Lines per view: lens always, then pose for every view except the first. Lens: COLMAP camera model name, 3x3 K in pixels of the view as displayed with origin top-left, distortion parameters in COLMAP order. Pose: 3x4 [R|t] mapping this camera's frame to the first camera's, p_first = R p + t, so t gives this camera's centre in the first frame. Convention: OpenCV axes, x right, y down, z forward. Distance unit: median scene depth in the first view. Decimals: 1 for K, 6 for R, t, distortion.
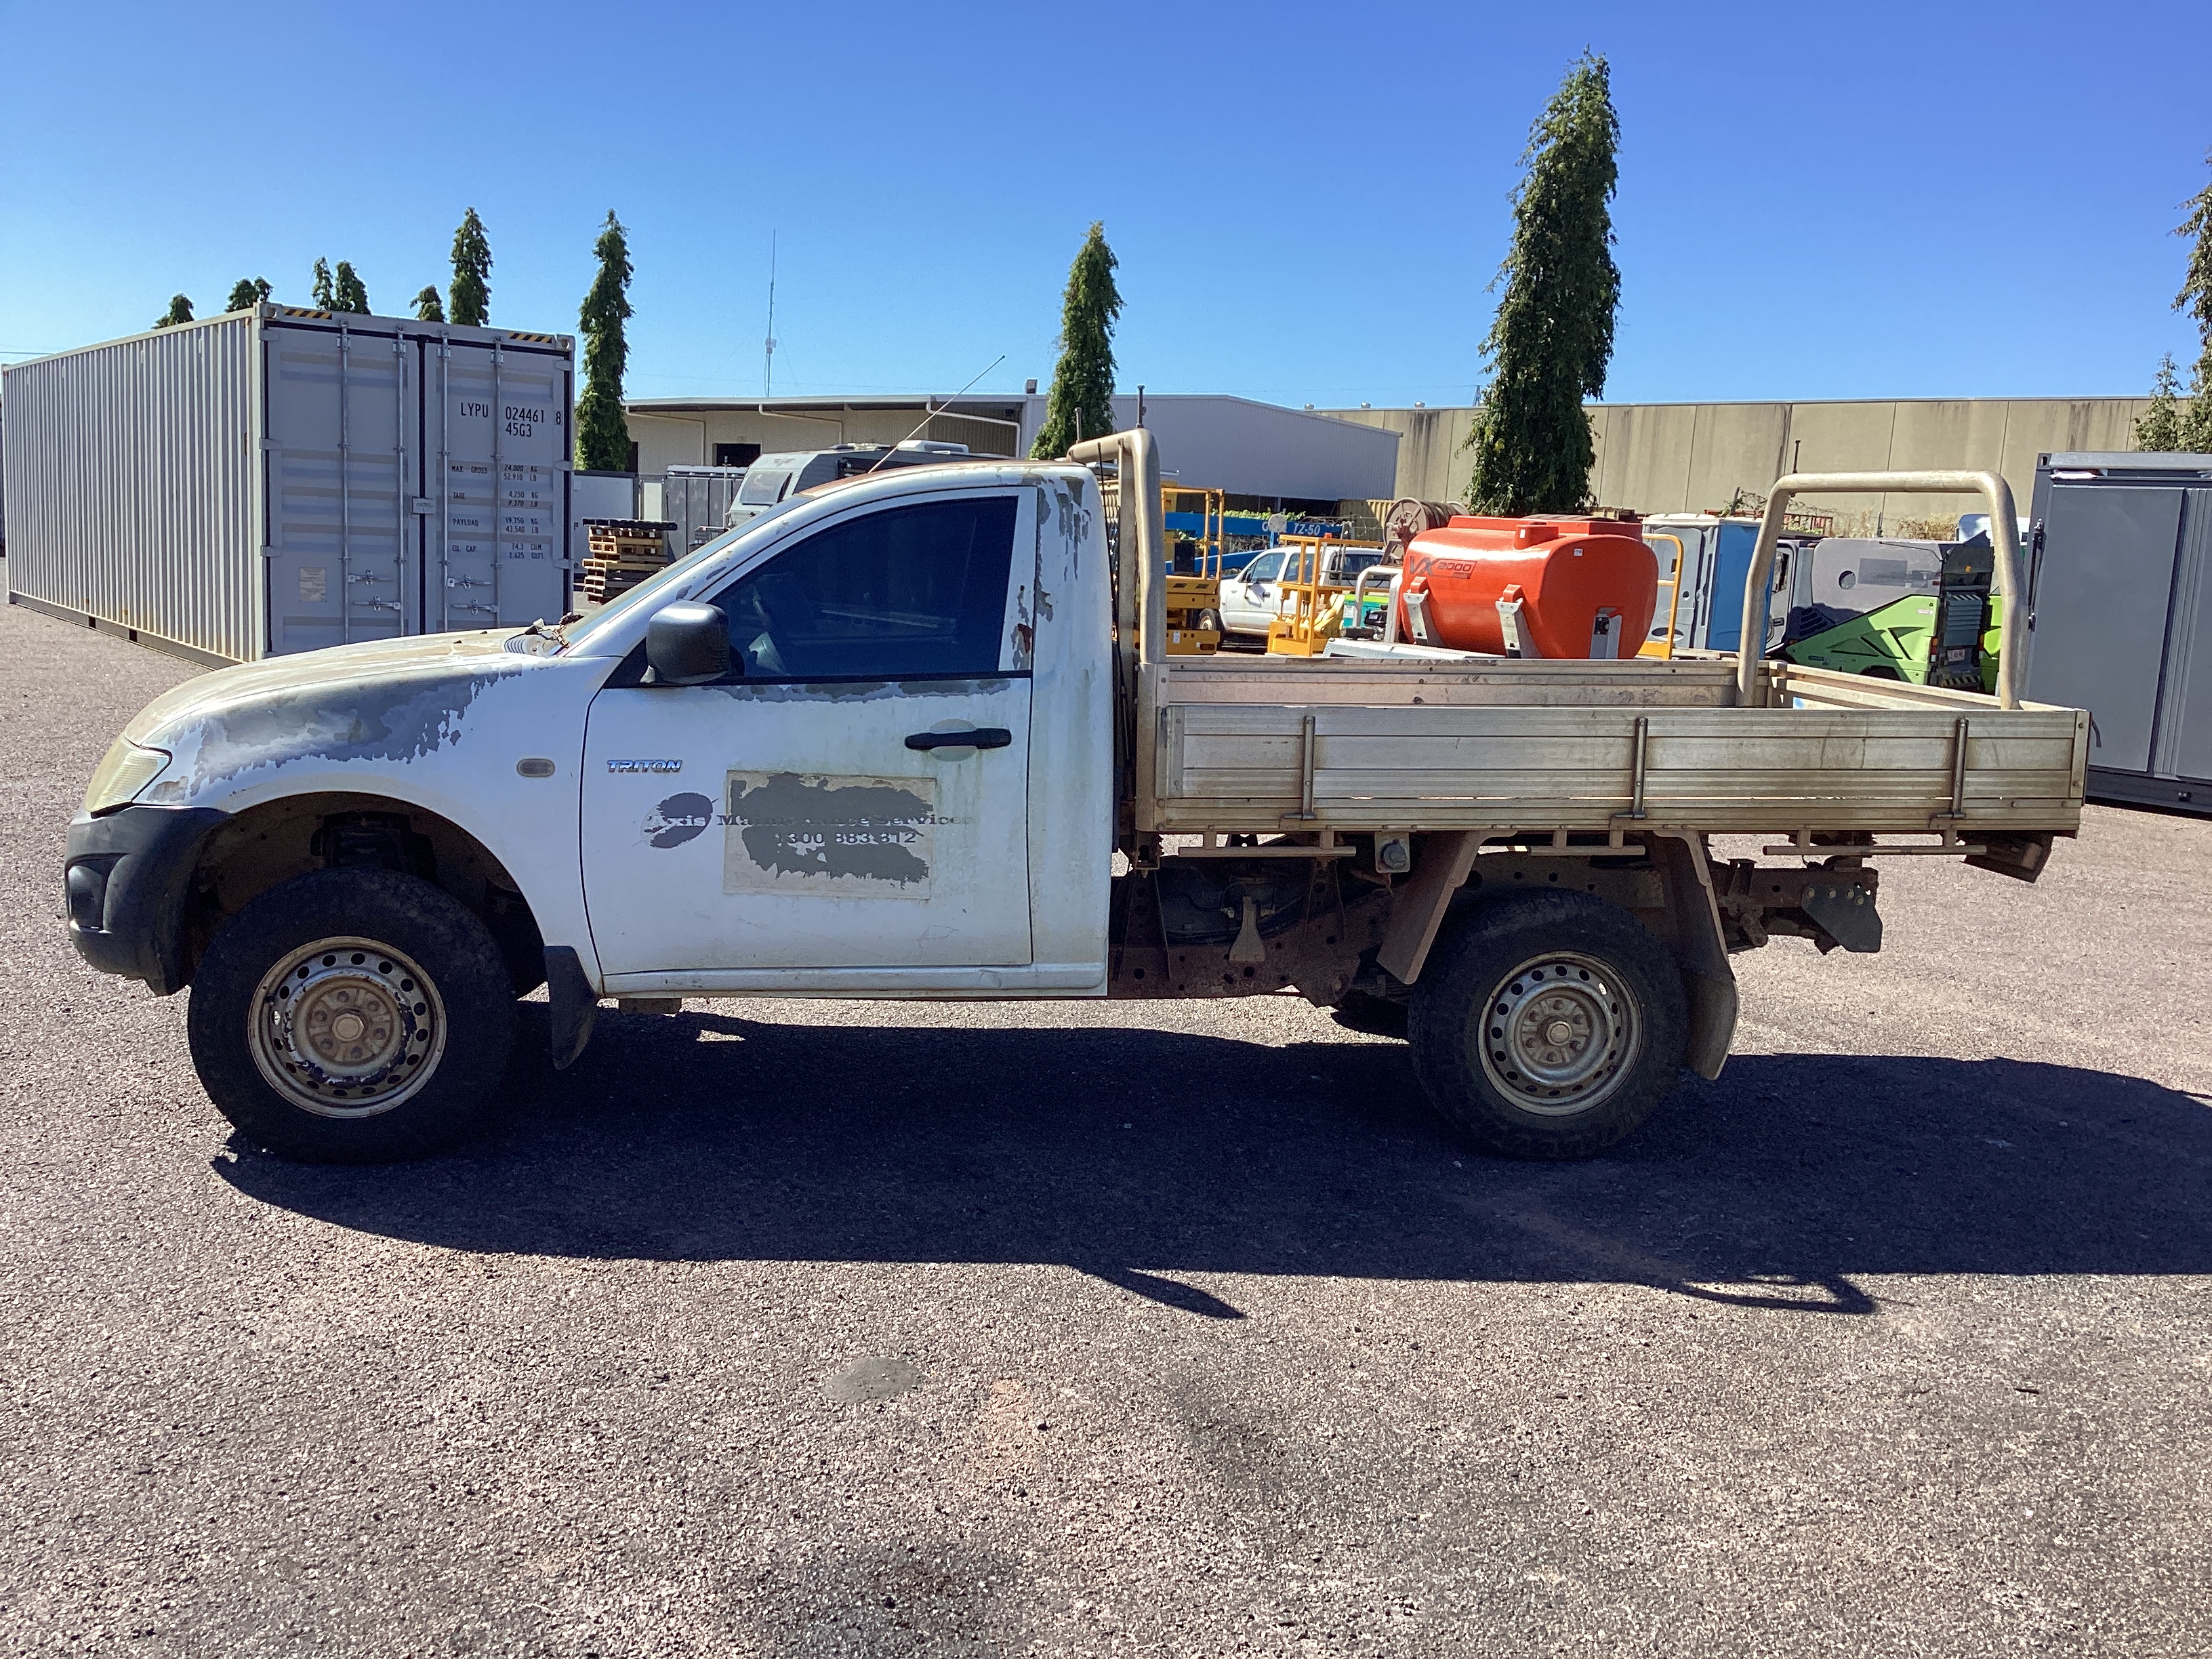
lens RADIAL K [[2001.7, 0, 1133.1], [0, 2001.7, 828.6], [0, 0, 1]] dist [0.112708, -0.213626]
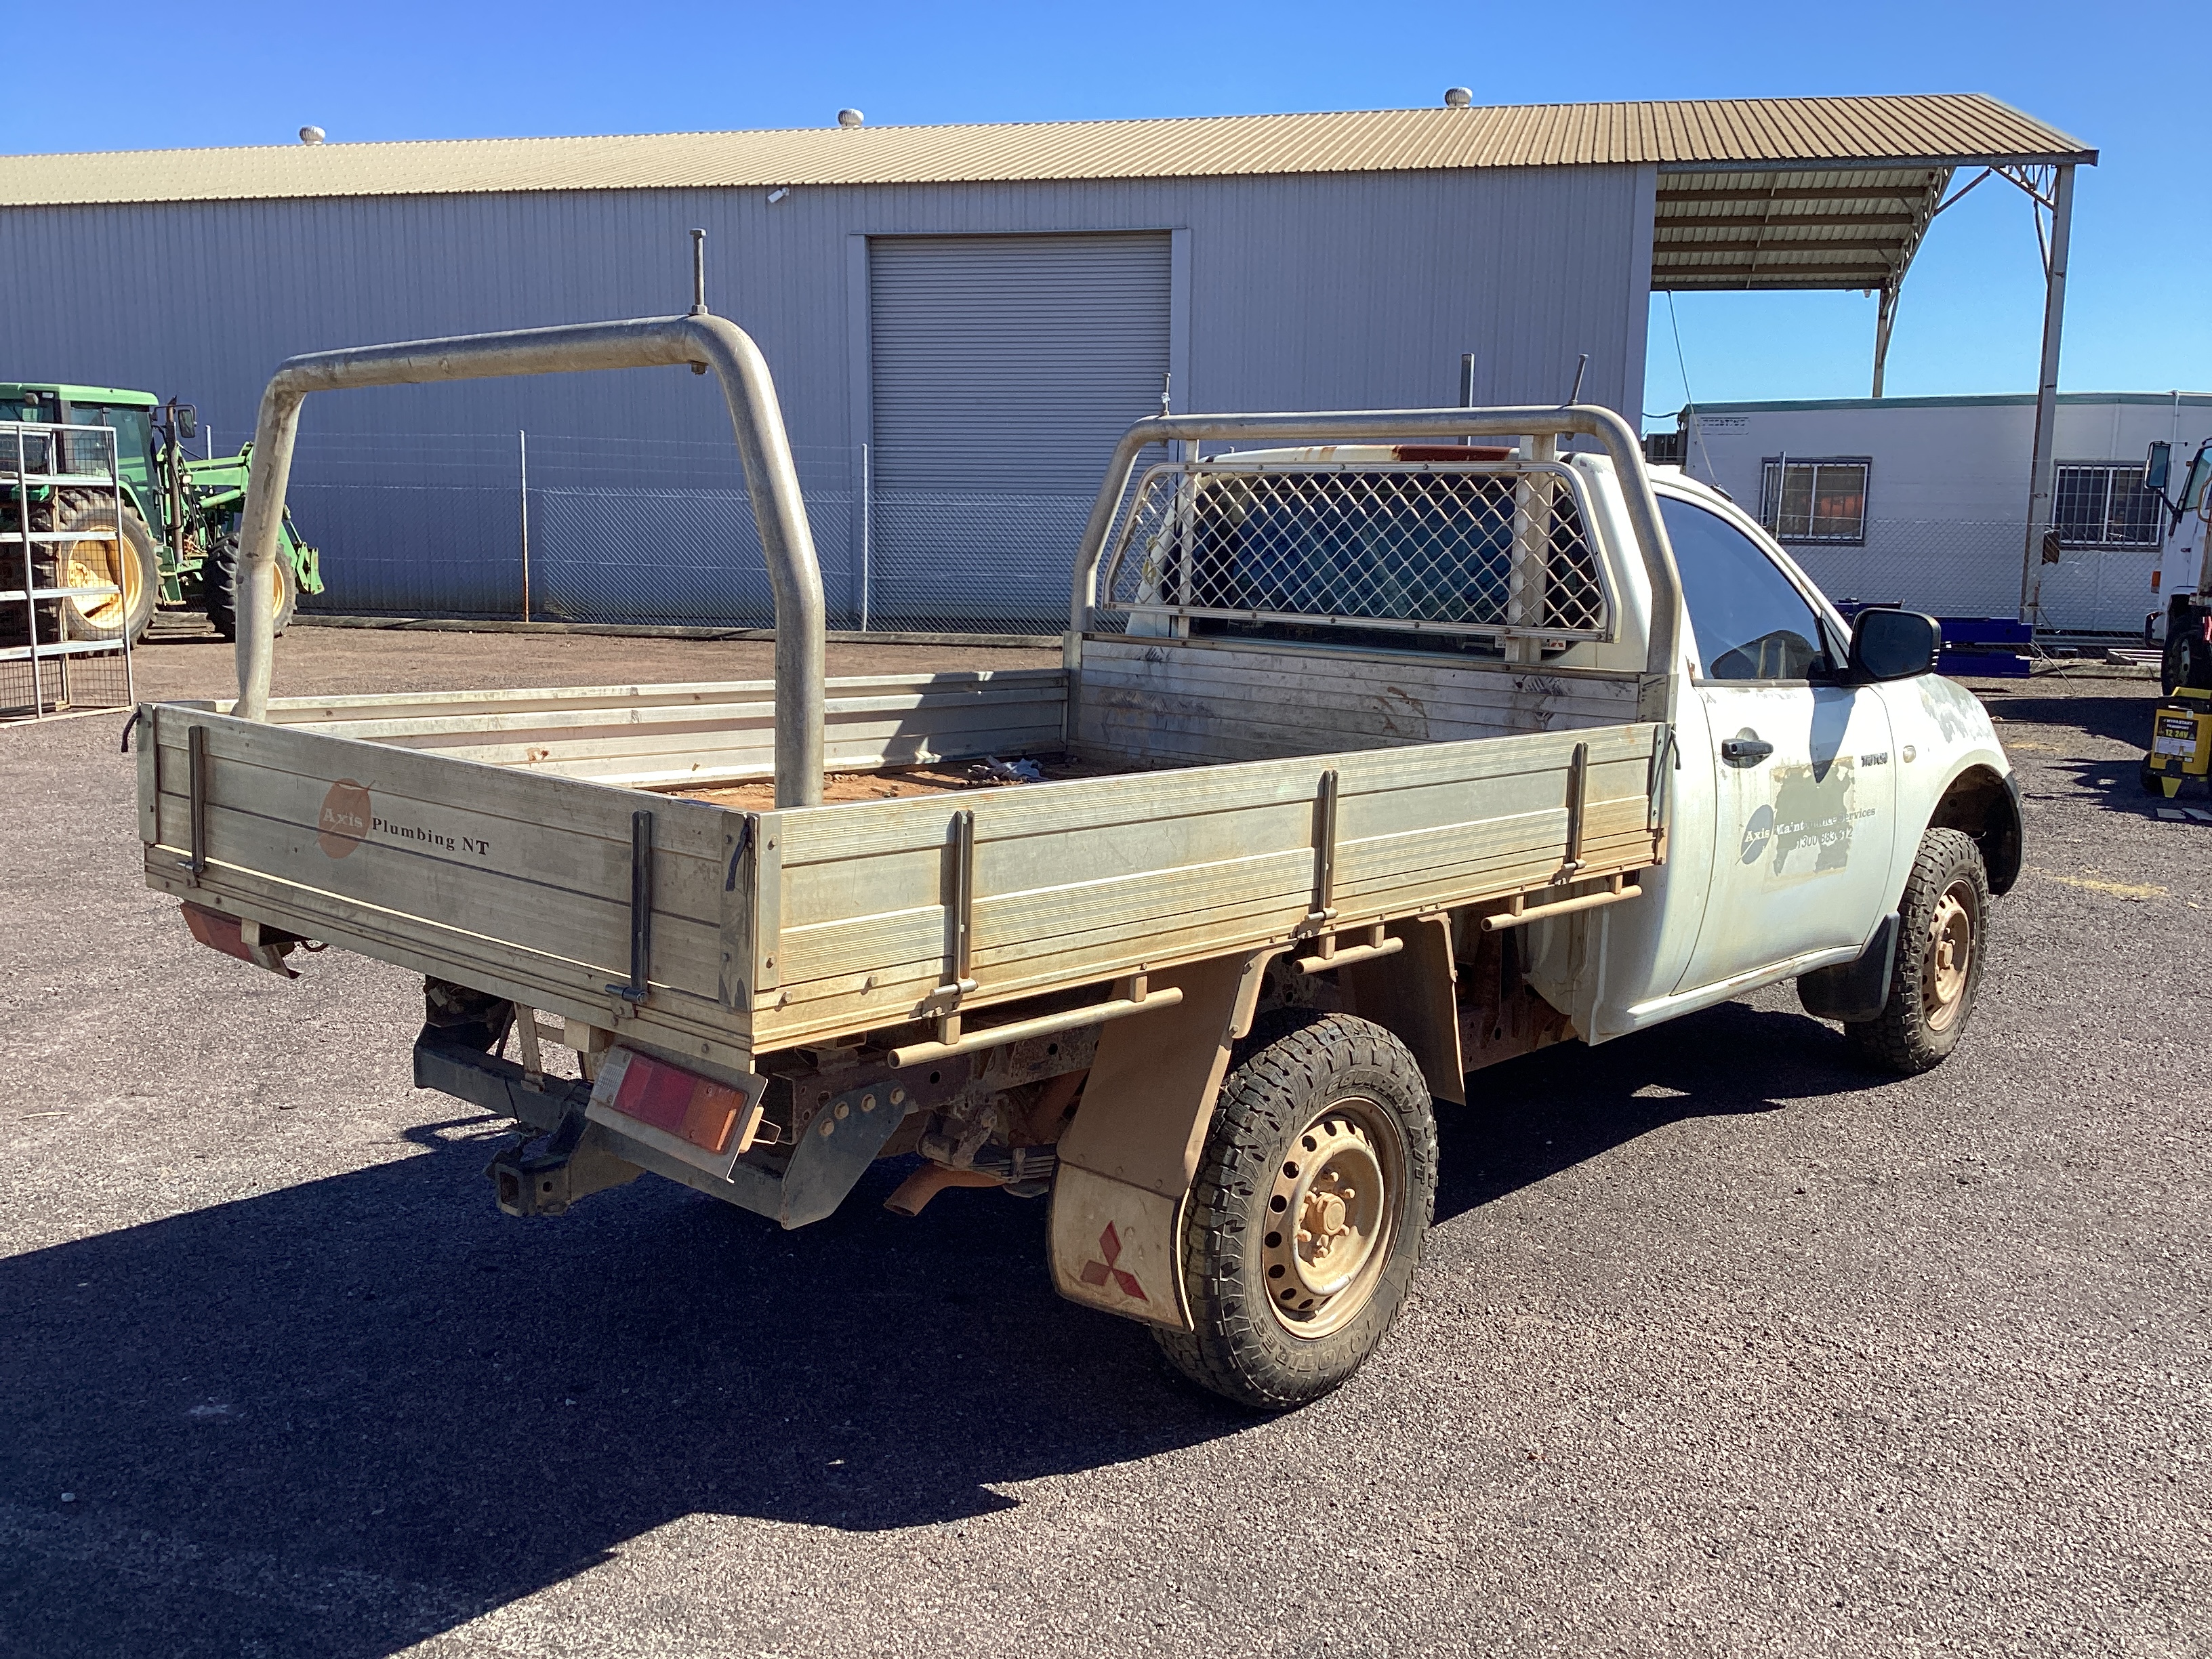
lens RADIAL K [[2002.3, 0, 1121.8], [0, 2002.3, 825.9], [0, 0, 1]] dist [0.098284, -0.207702]
pose [[-0.755269, 0.048956, -0.653584, 0.238173], [-0.148709, 0.958399, 0.243633, -0.083123], [0.638322, 0.281202, -0.716569, 0.605926]]
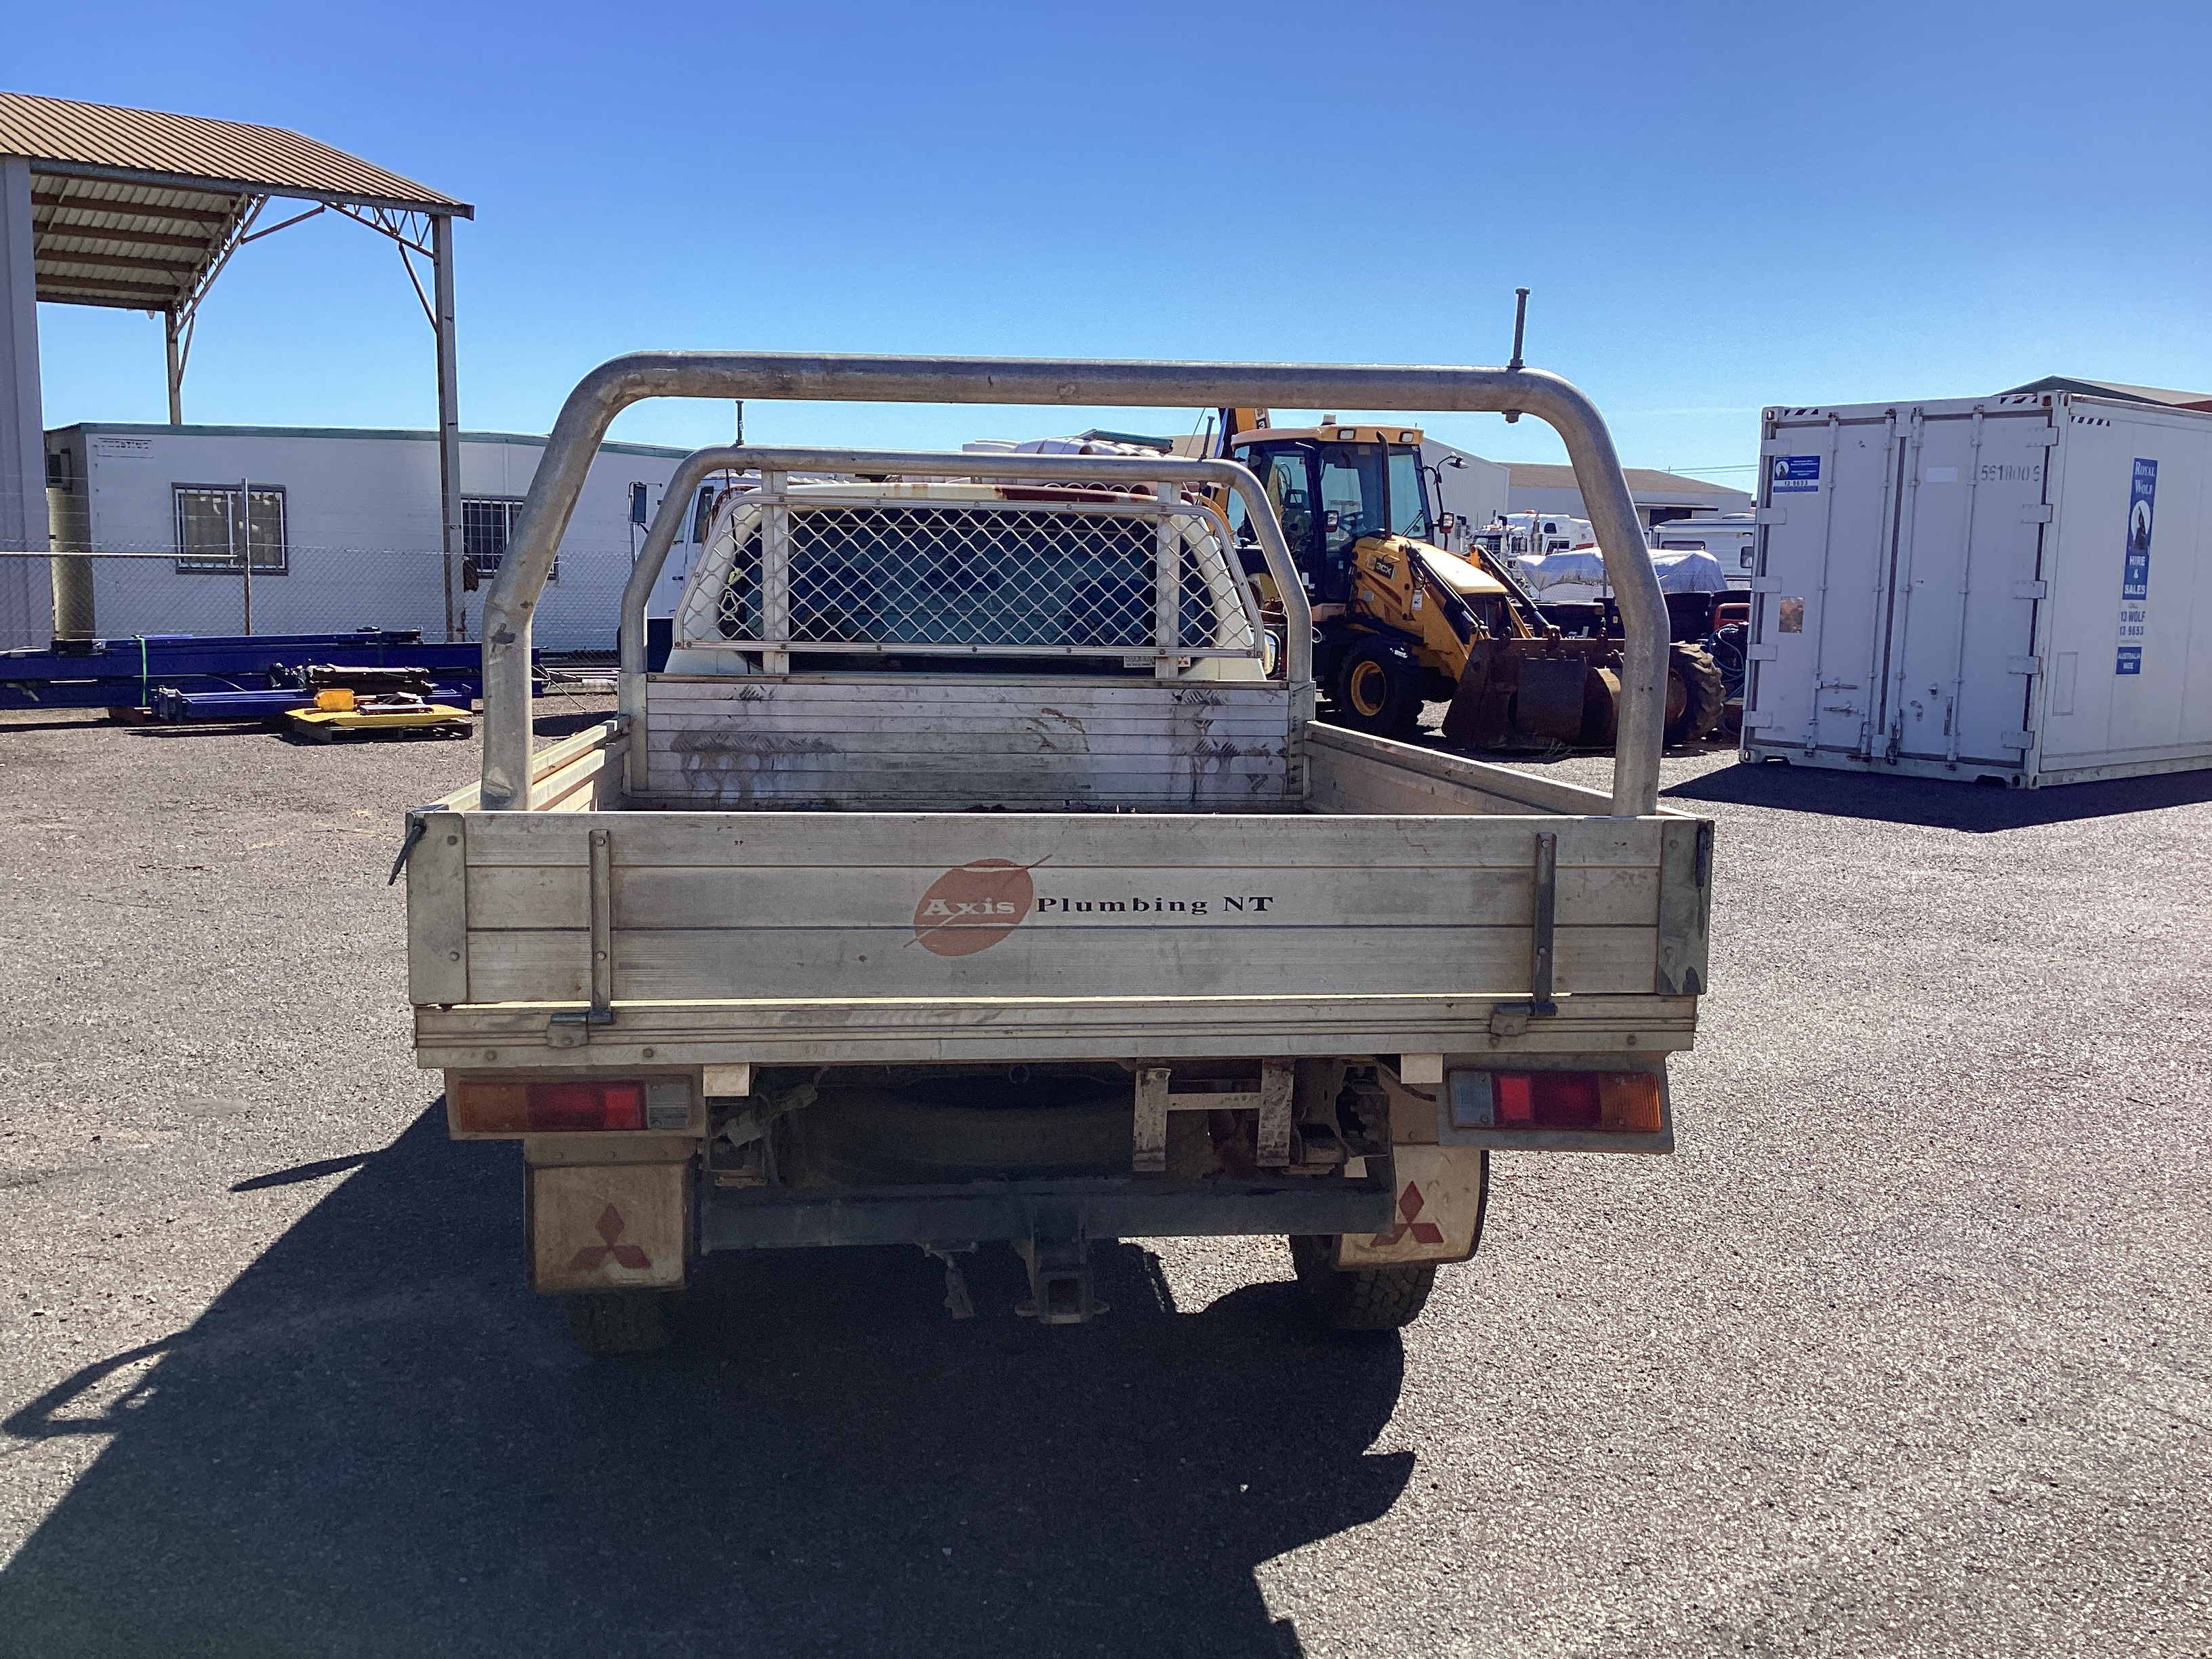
lens RADIAL K [[2011.0, 0, 1113.0], [0, 2011.0, 820.7], [0, 0, 1]] dist [0.077026, -0.134699]
pose [[-0.005477, 0.084169, -0.996436, 0.342070], [-0.170846, 0.981722, 0.083866, -0.044862], [0.985283, 0.170697, 0.009003, 0.409687]]
